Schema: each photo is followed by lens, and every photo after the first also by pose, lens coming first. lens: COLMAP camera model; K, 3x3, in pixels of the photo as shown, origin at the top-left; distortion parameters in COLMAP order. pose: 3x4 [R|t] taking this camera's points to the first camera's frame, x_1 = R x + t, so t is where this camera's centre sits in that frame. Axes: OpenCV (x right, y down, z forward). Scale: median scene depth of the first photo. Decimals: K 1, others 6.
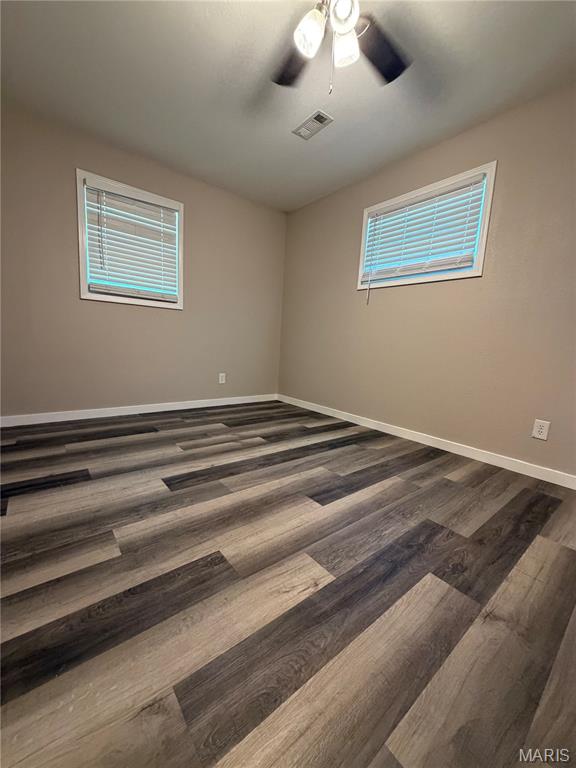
lens RADIAL K [[307.6, 0, 289.4], [0, 307.6, 383.8], [0, 0, 1]] dist [-0.002989, 0.000893]
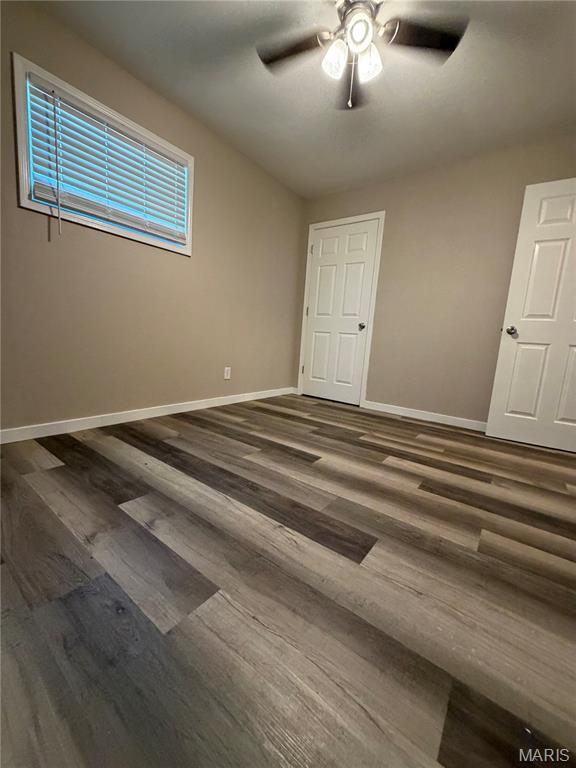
lens RADIAL K [[307.6, 0, 288.2], [0, 307.6, 381.6], [0, 0, 1]] dist [-0.002989, 0.000893]
pose [[-0.237488, -0.206556, 0.949175, -0.798781], [0.056485, 0.972541, 0.225773, -0.154053], [-0.969747, 0.107232, -0.219300, 1.124806]]
